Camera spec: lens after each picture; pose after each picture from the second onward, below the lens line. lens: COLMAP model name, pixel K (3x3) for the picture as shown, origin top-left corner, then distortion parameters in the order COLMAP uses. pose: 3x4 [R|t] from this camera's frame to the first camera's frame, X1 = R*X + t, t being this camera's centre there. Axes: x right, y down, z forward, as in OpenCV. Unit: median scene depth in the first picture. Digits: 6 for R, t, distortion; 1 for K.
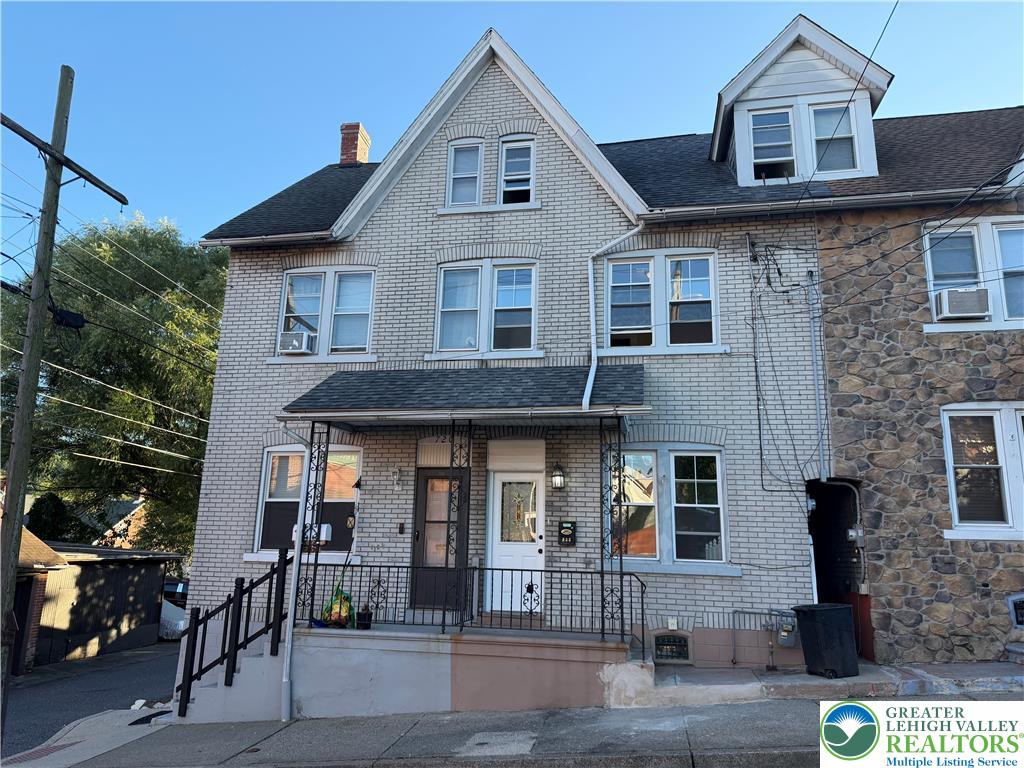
lens RADIAL K [[720.4, 0, 510.8], [0, 720.4, 387.0], [0, 0, 1]] dist [0.048668, -0.034156]
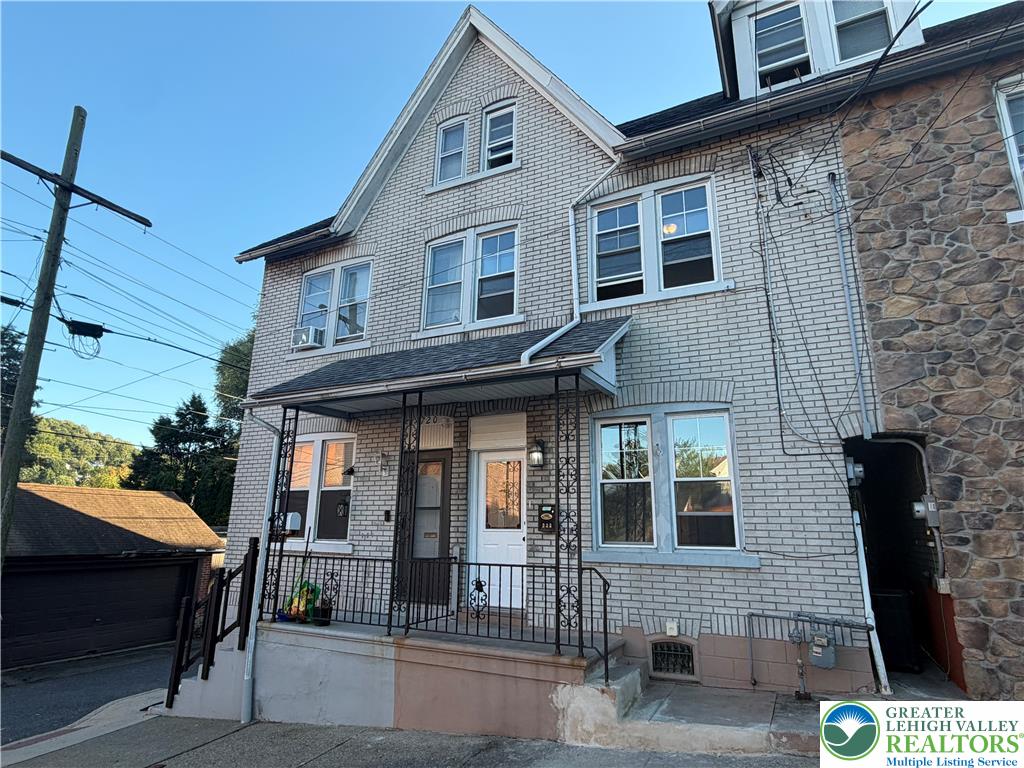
lens RADIAL K [[581.4, 0, 502.7], [0, 581.4, 379.7], [0, 0, 1]] dist [-0.005744, 0.013496]
pose [[0.963617, -0.080957, -0.254731, 0.214175], [0.072210, 0.996440, -0.043518, 0.065120], [0.257347, 0.023540, 0.966032, 0.310724]]
